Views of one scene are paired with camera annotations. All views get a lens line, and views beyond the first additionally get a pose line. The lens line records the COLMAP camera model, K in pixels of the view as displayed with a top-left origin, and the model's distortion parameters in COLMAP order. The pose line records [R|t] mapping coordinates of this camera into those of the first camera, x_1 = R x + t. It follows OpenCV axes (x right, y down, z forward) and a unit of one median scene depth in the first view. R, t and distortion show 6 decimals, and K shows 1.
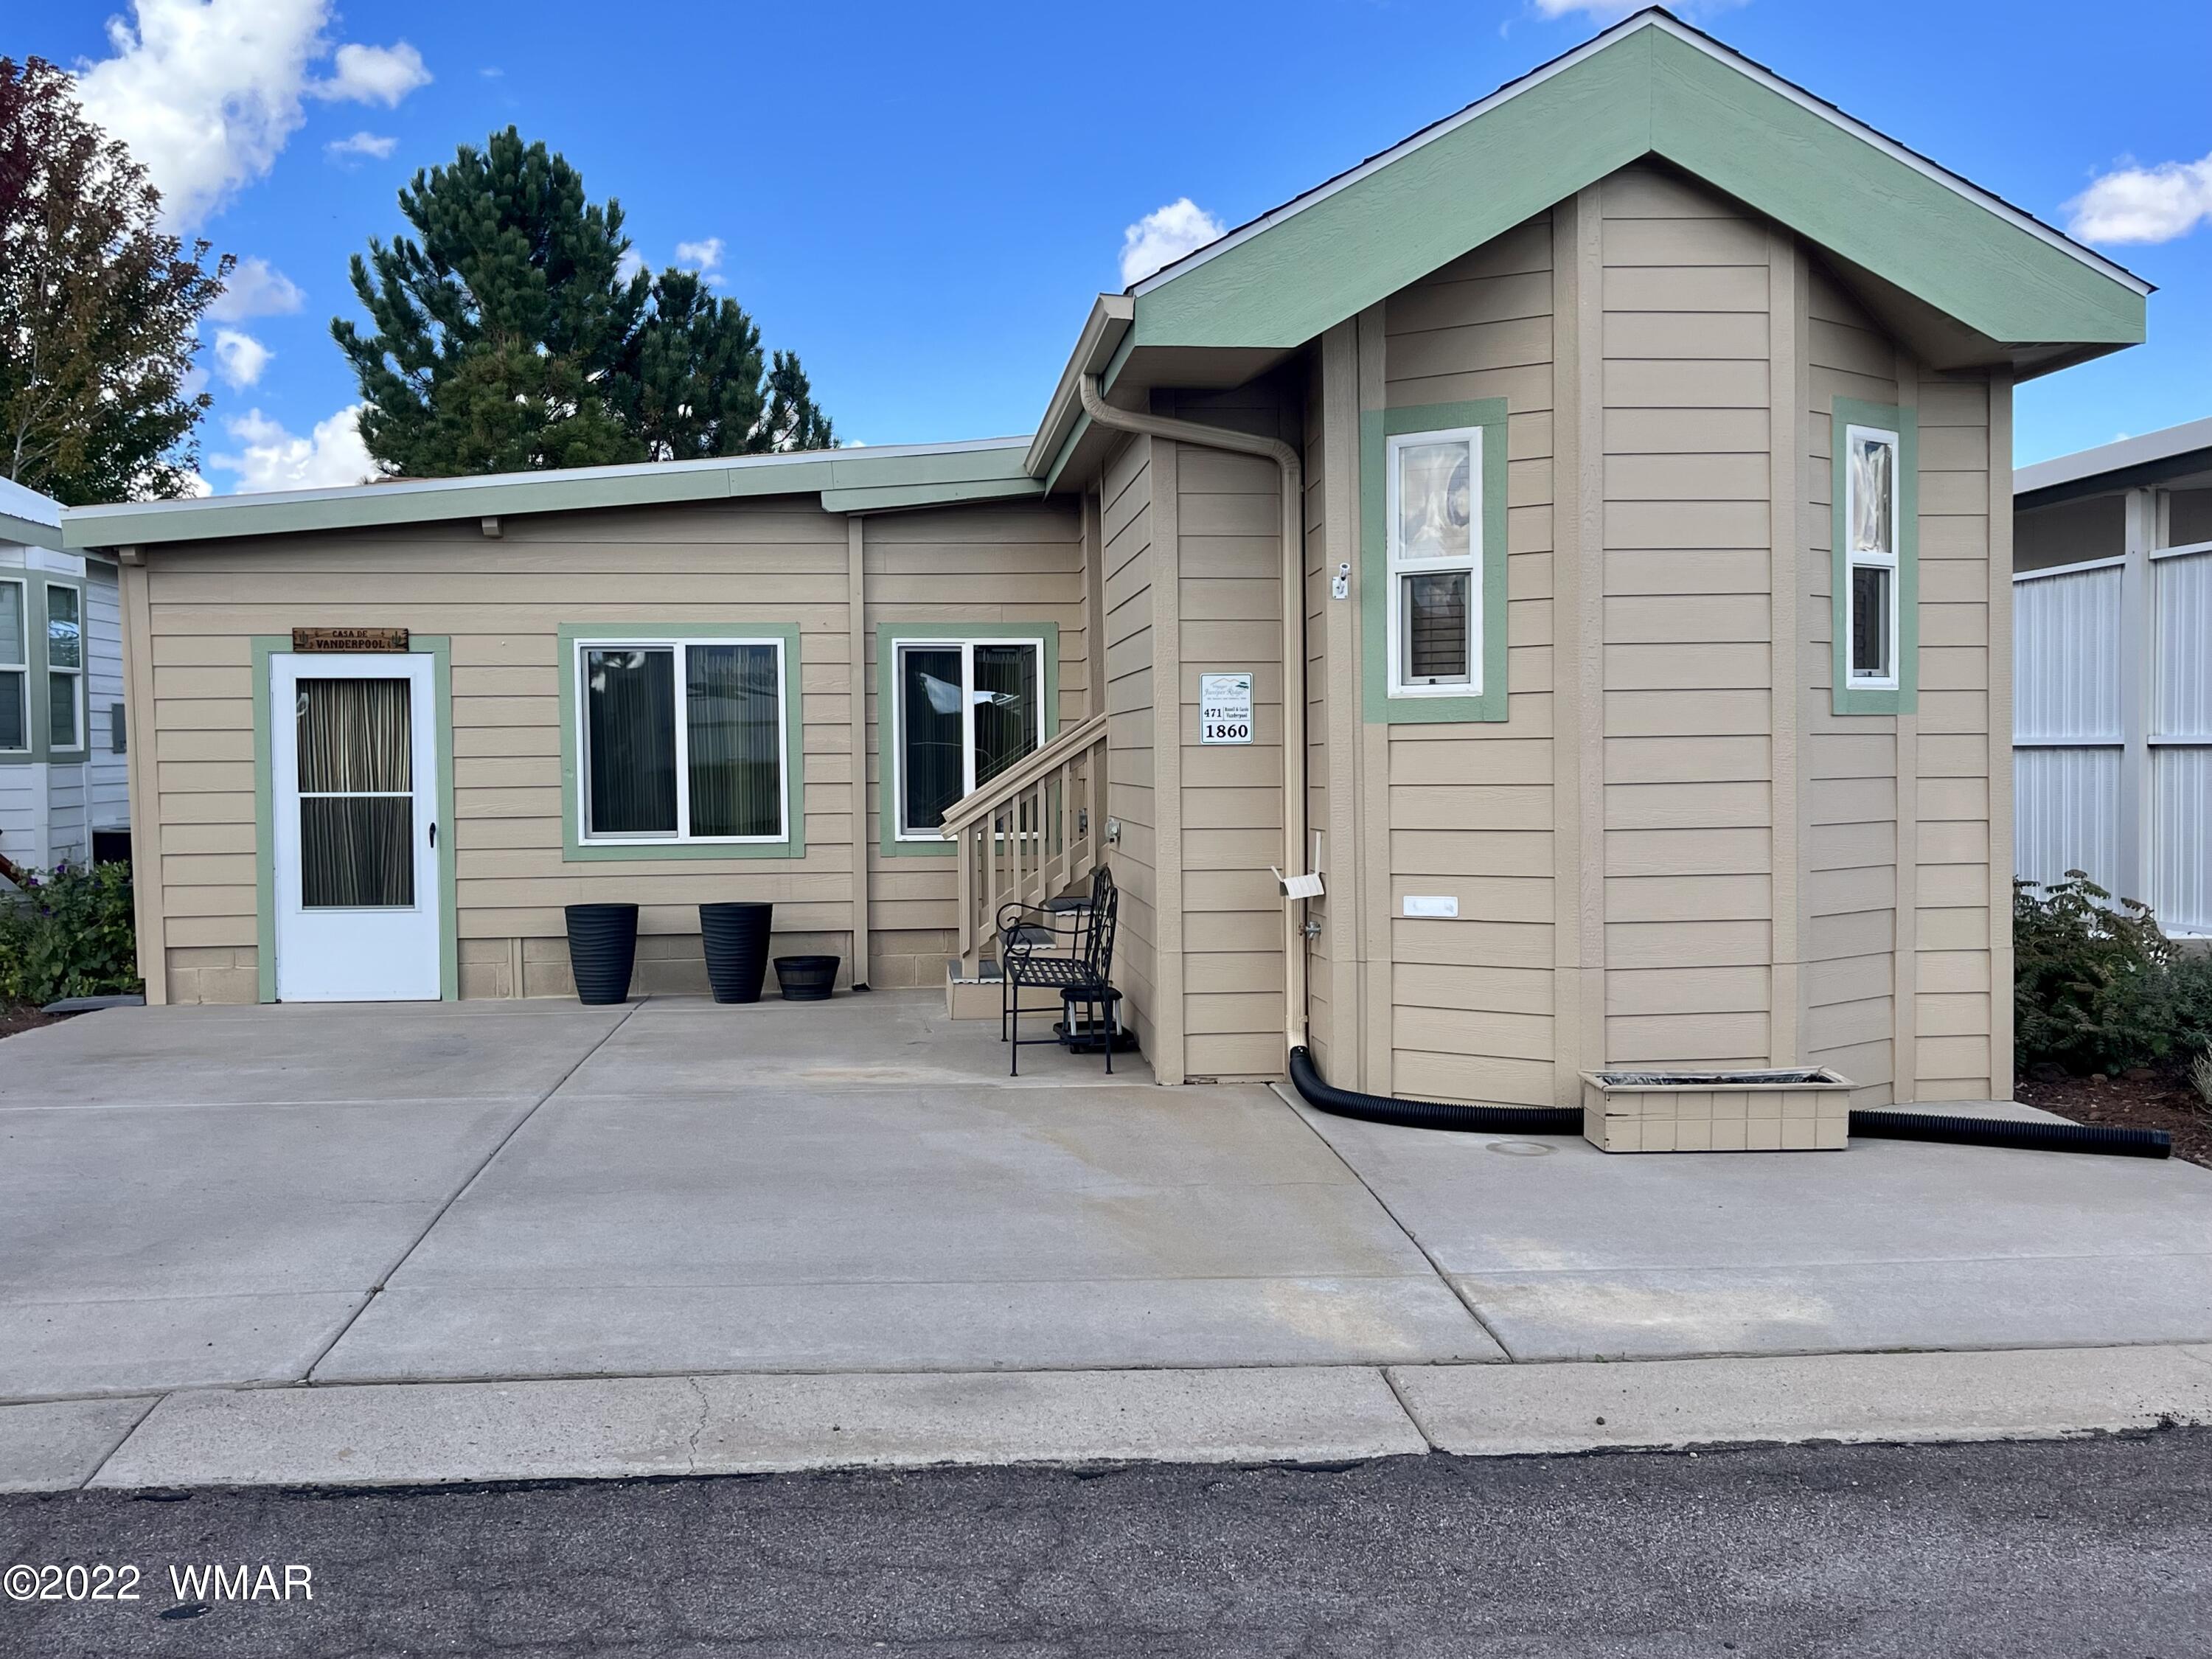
lens RADIAL K [[2123.6, 0, 1106.0], [0, 2123.6, 829.5], [0, 0, 1]] dist [0.052576, -0.001103]
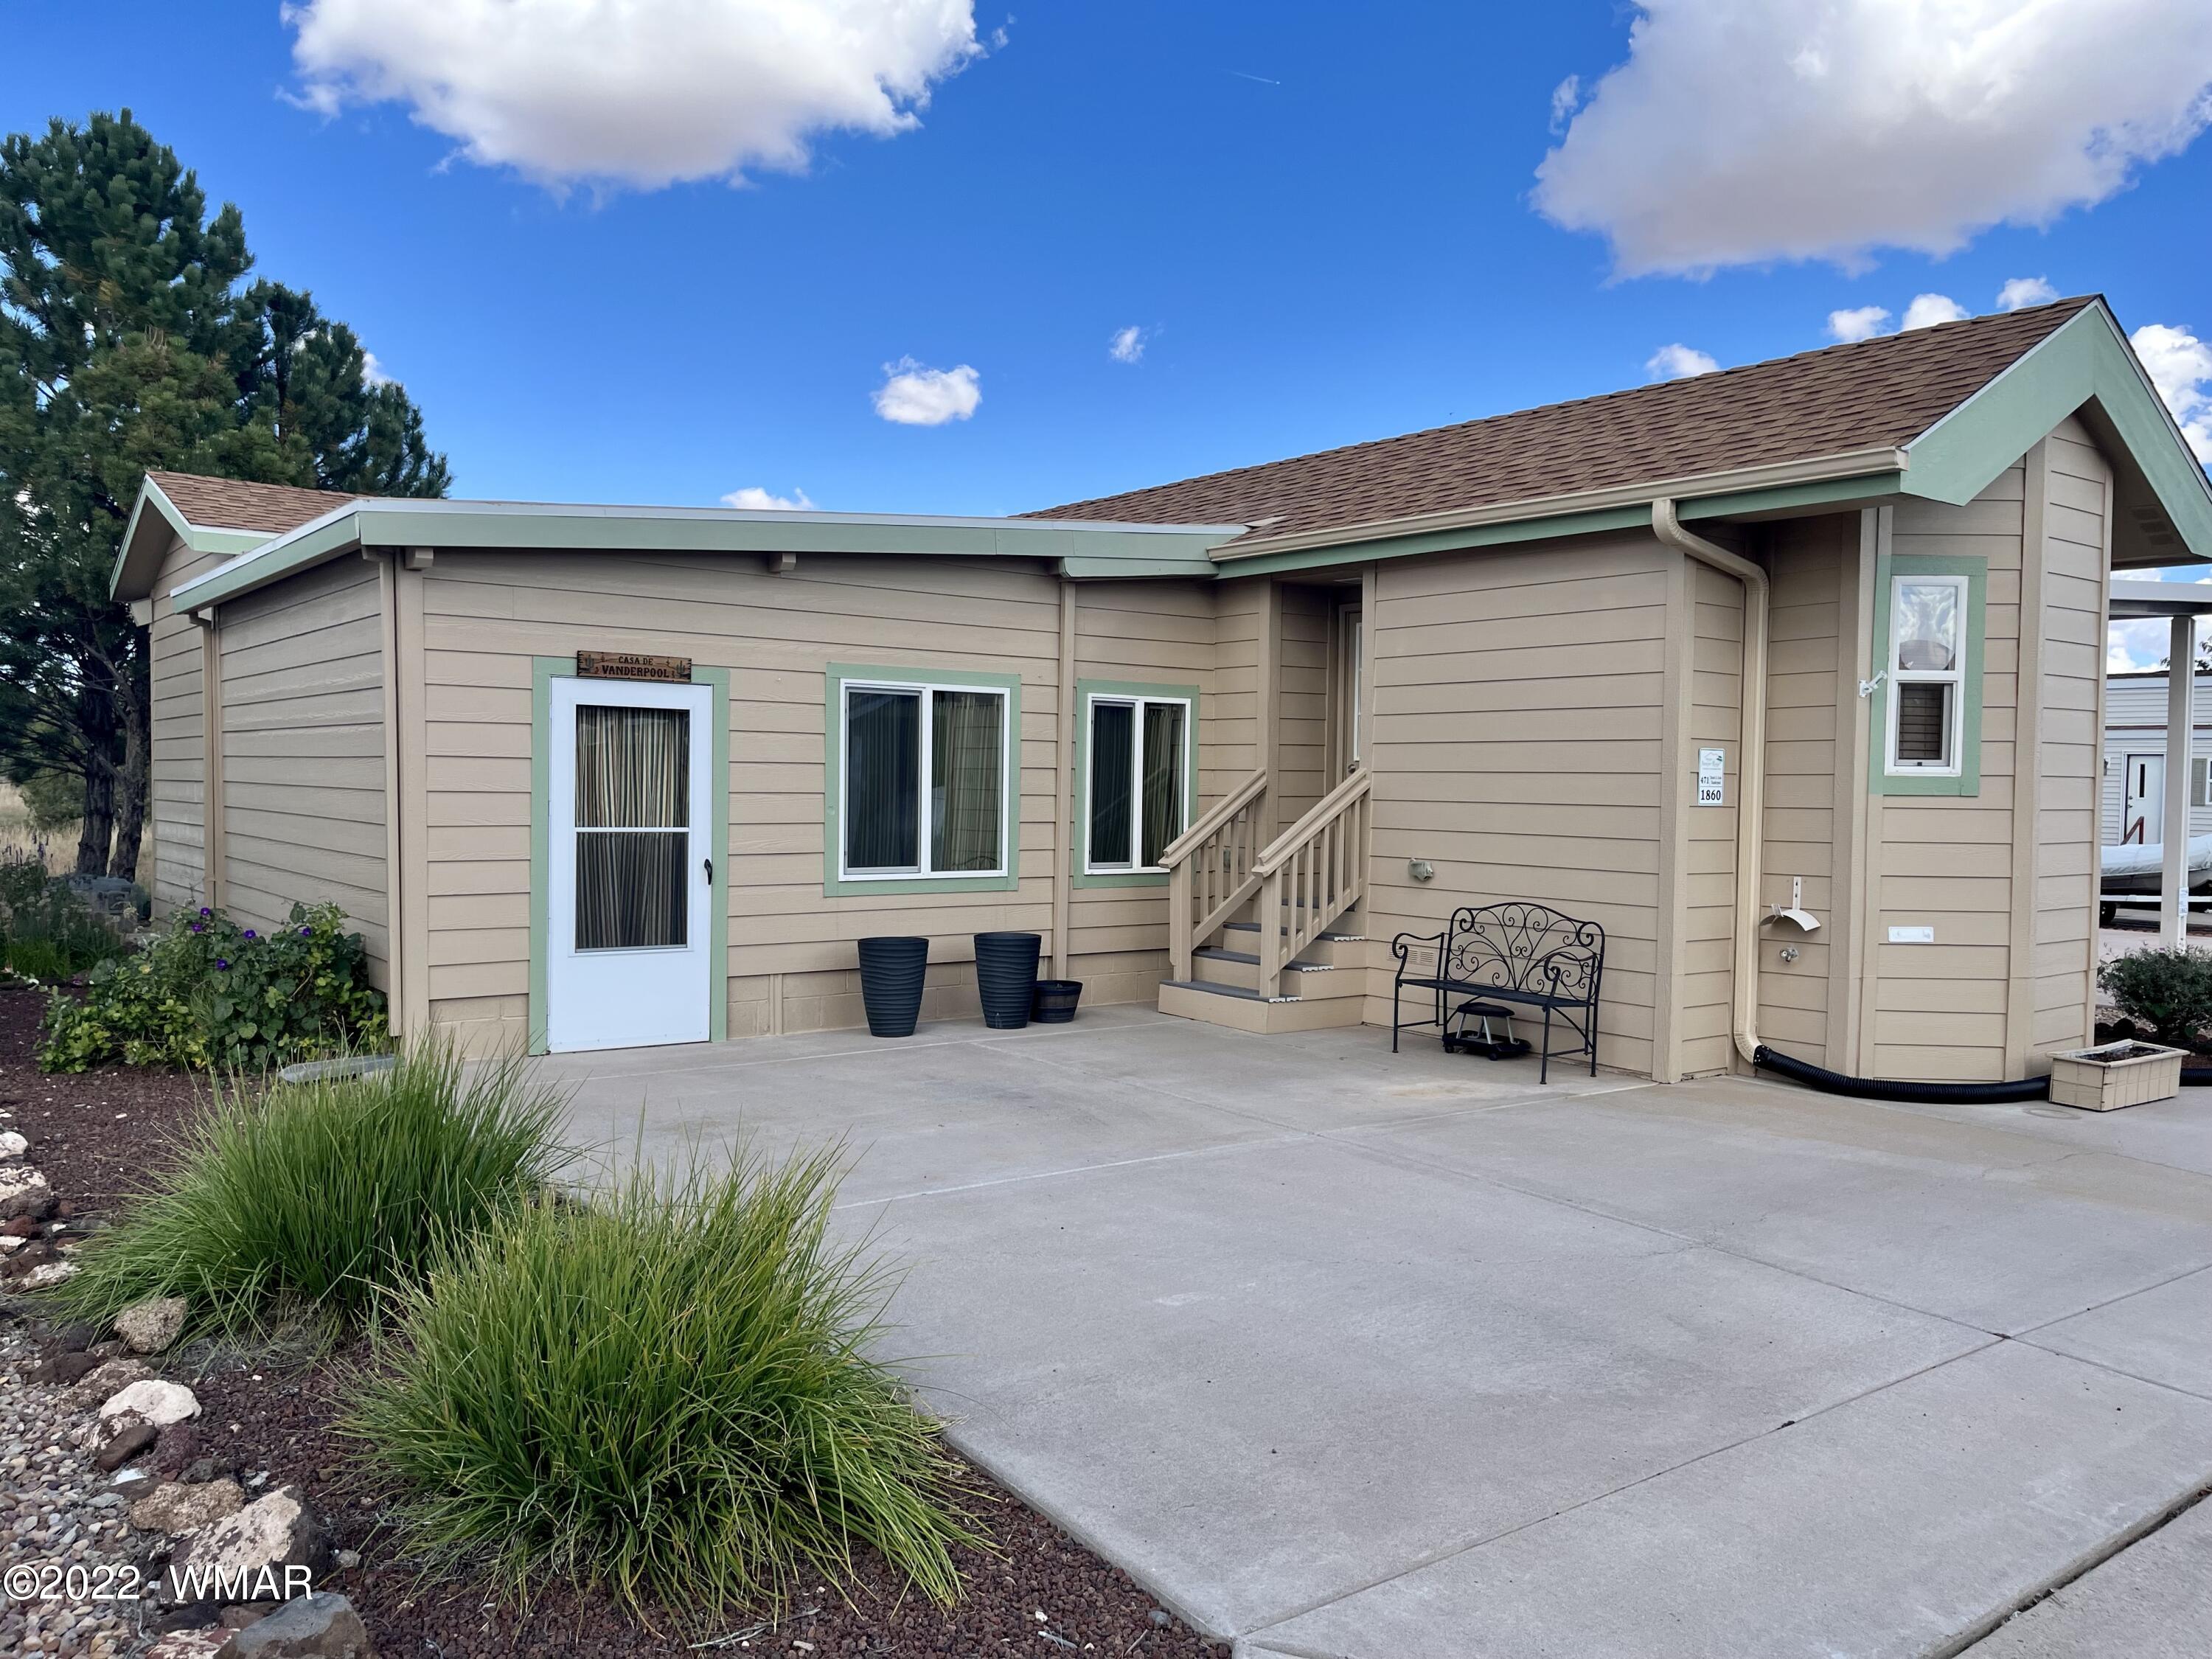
lens RADIAL K [[1685.3, 0, 1091.6], [0, 1685.3, 825.9], [0, 0, 1]] dist [0.078421, -0.112746]
pose [[0.850394, 0.010141, 0.526049, -0.573383], [-0.006338, 0.999939, -0.009031, -0.012477], [-0.526109, 0.004346, 0.850406, 0.251220]]
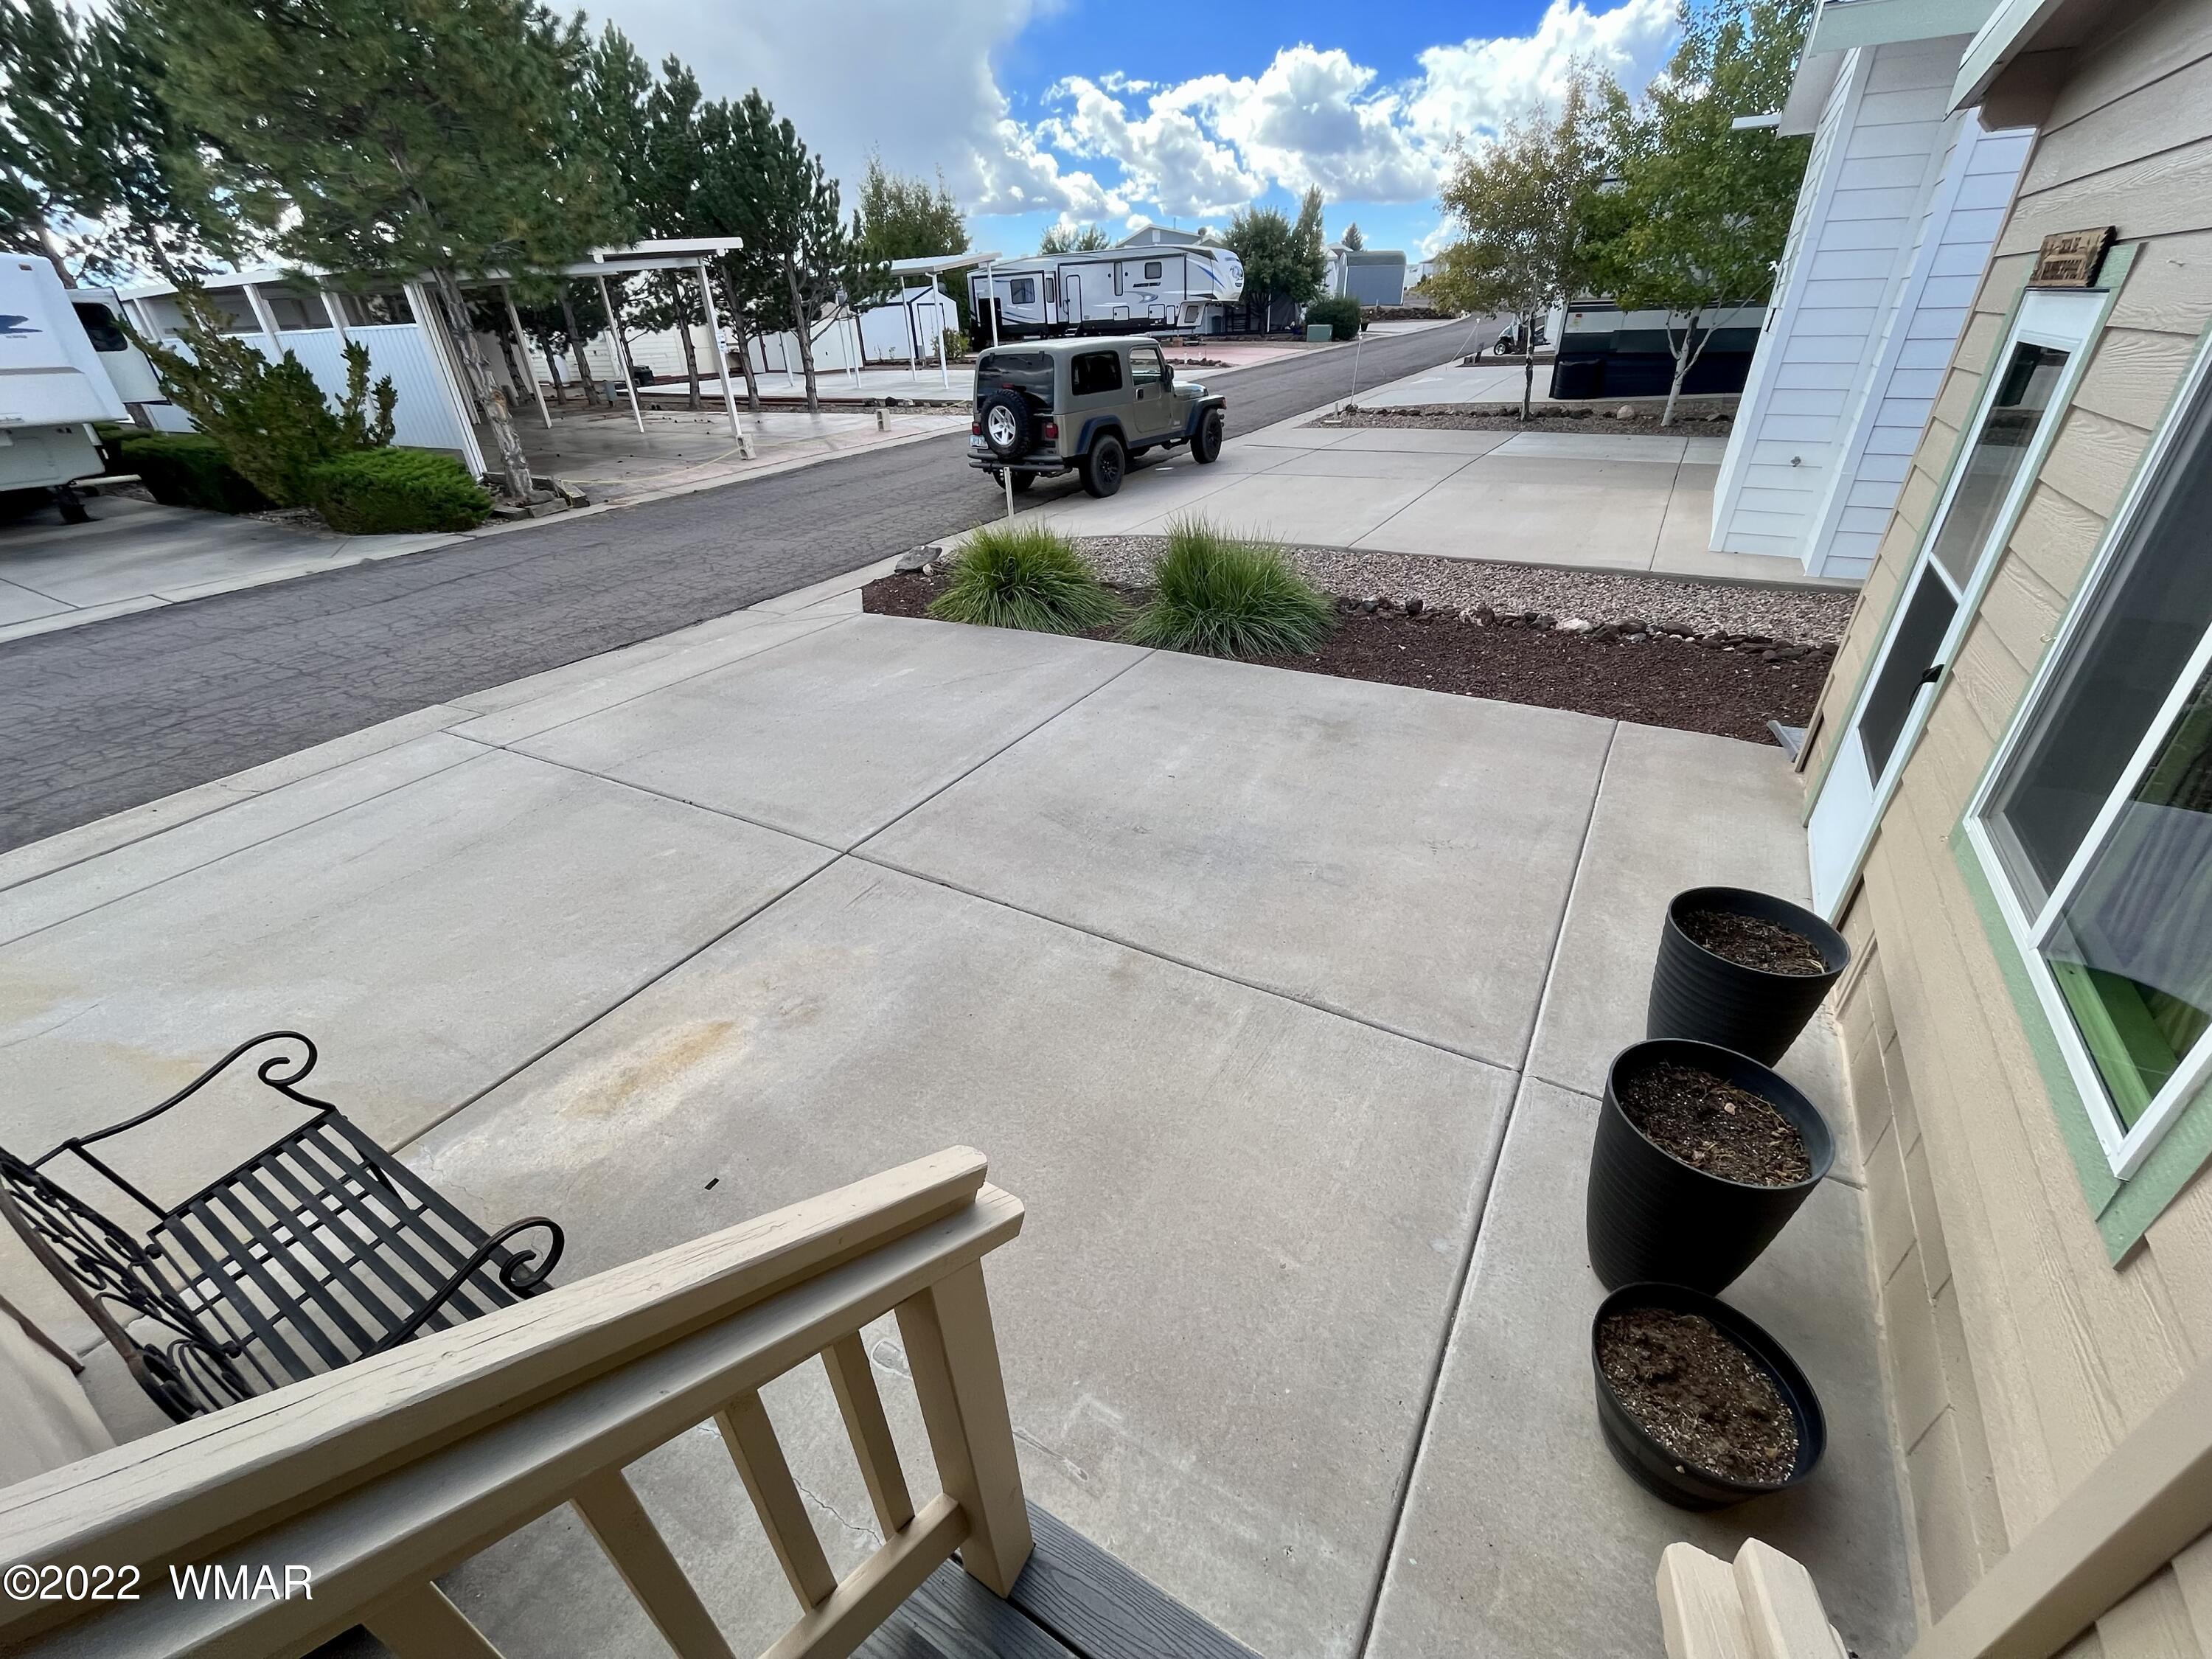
lens RADIAL K [[895.5, 0, 1108.7], [0, 895.5, 832.9], [0, 0, 1]] dist [-0.001999, -0.000623]
pose [[-0.586751, 0.430799, -0.685664, -0.025554], [0.011857, 0.851222, 0.524672, -0.085278], [0.809681, 0.299722, -0.504563, 0.959203]]
